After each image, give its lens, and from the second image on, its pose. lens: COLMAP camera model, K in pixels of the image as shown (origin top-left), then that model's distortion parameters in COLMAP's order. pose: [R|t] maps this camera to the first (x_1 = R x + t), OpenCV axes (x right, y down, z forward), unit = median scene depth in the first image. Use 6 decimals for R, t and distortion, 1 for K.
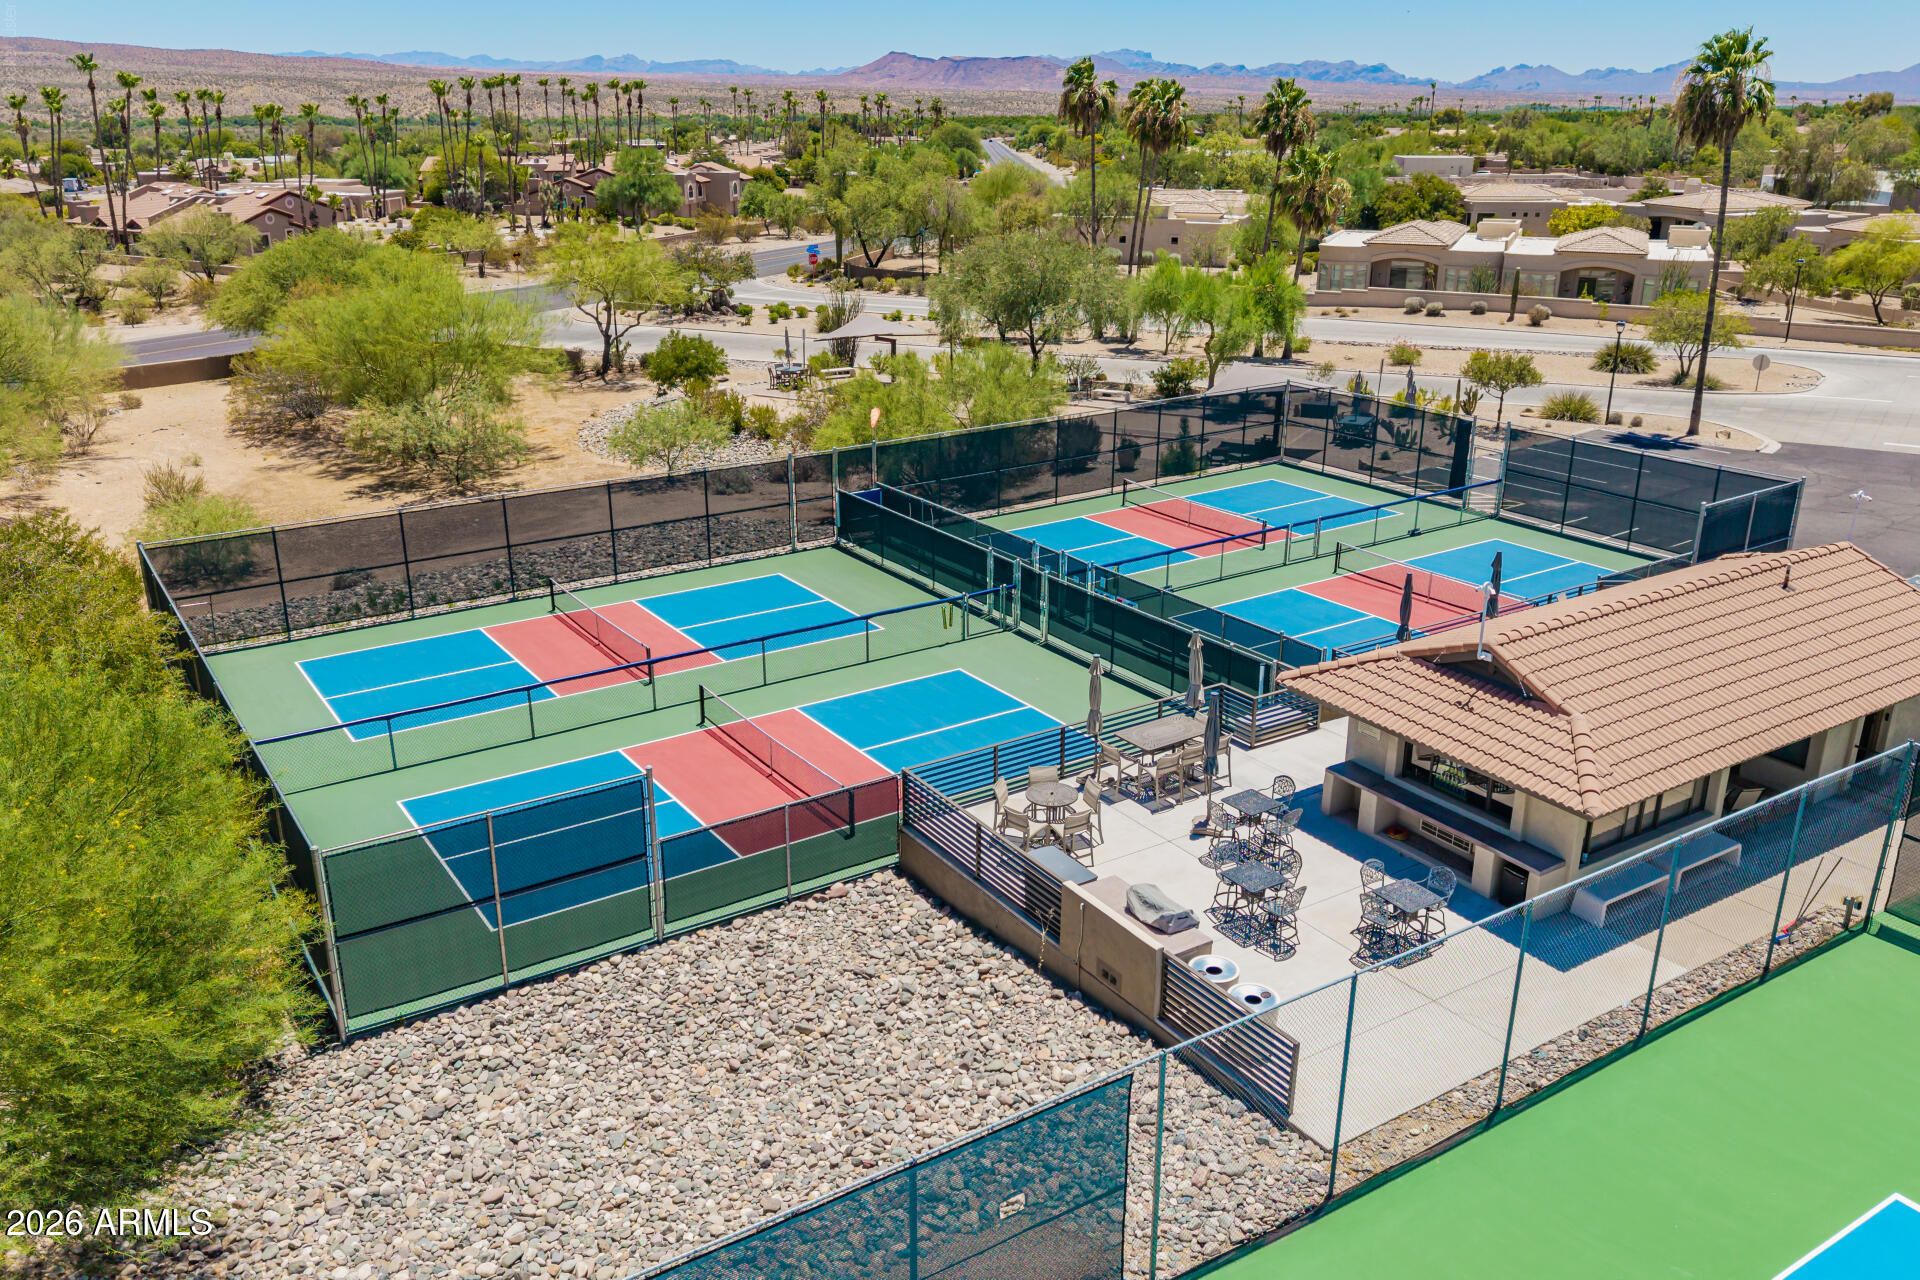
lens RADIAL K [[1527.4, 0, 960.0], [0, 1527.4, 640.0], [0, 0, 1]] dist [0.080104, -0.090171]
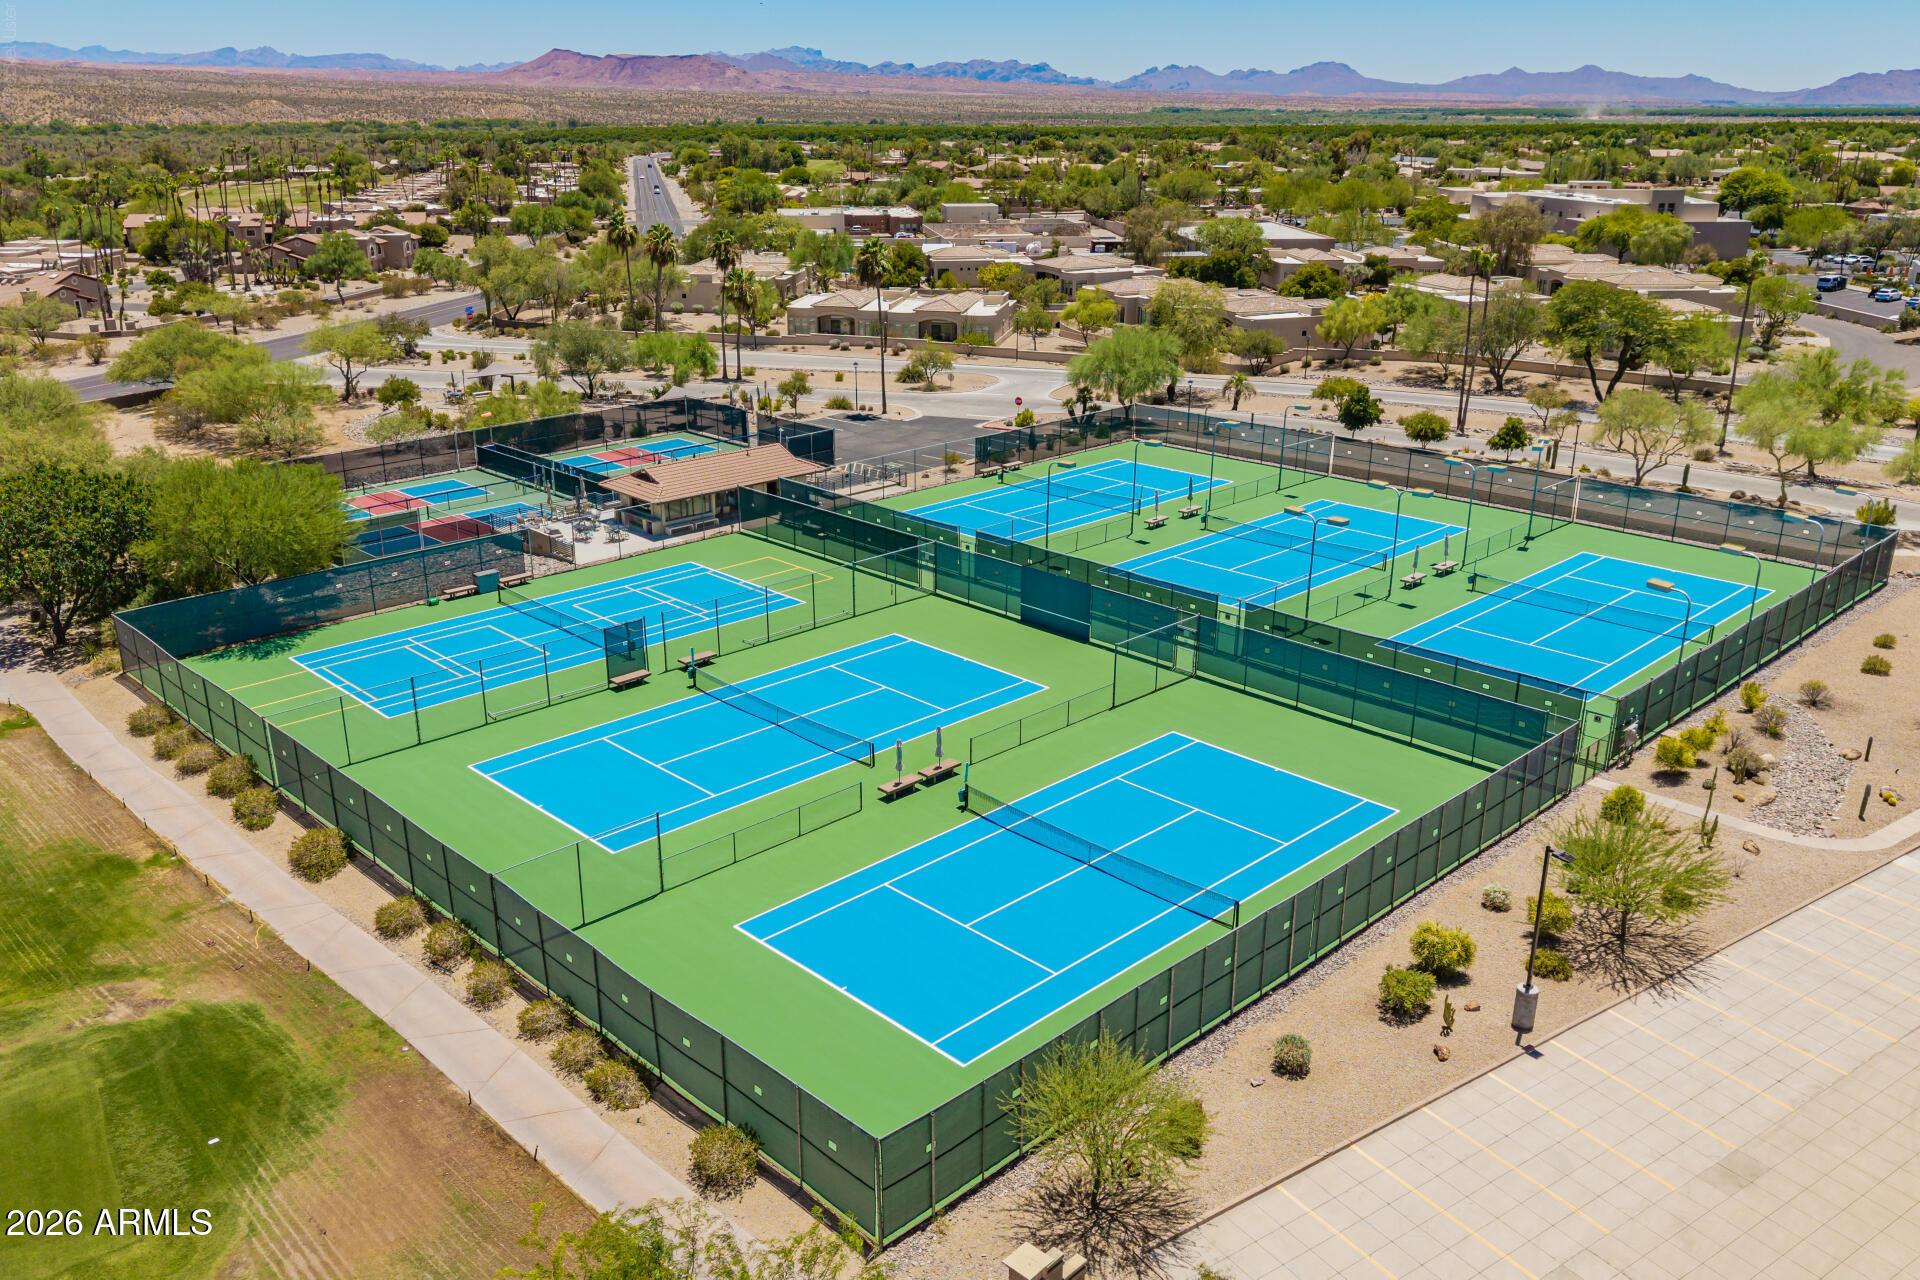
lens RADIAL K [[1538.1, 0, 960.0], [0, 1538.1, 640.0], [0, 0, 1]] dist [0.024916, -0.002380]
pose [[0.980425, -0.065990, 0.185508, 0.093172], [0.065602, 0.997812, 0.008235, 0.112431], [-0.185645, 0.004096, 0.982608, -0.727778]]
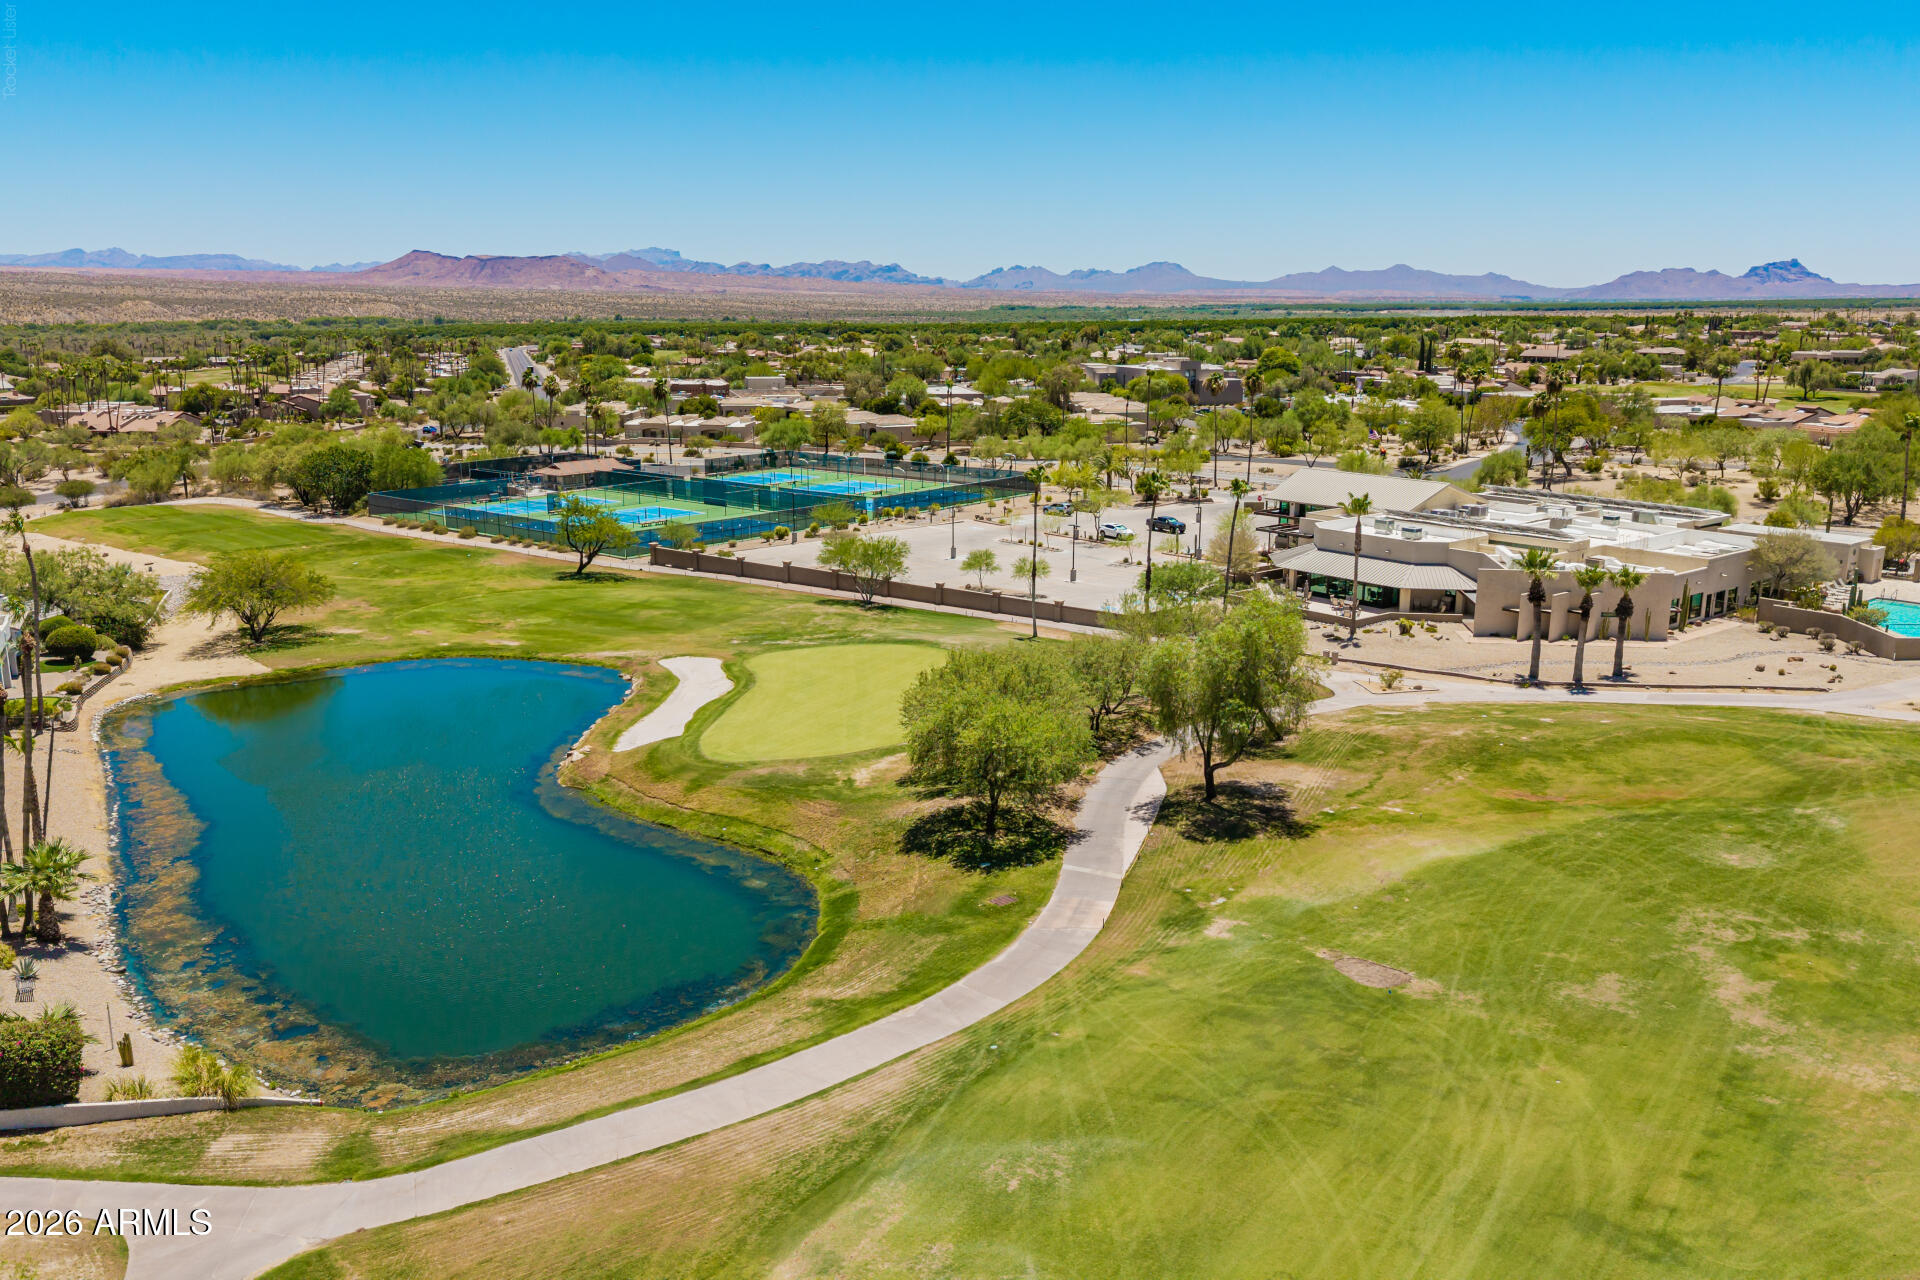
lens RADIAL K [[1527.4, 0, 960.0], [0, 1527.4, 640.0], [0, 0, 1]] dist [0.080104, -0.090171]
pose [[0.958448, -0.067006, 0.277285, 0.013800], [0.098490, 0.989978, -0.101207, 0.540061], [-0.267725, 0.124311, 0.955442, -2.022274]]
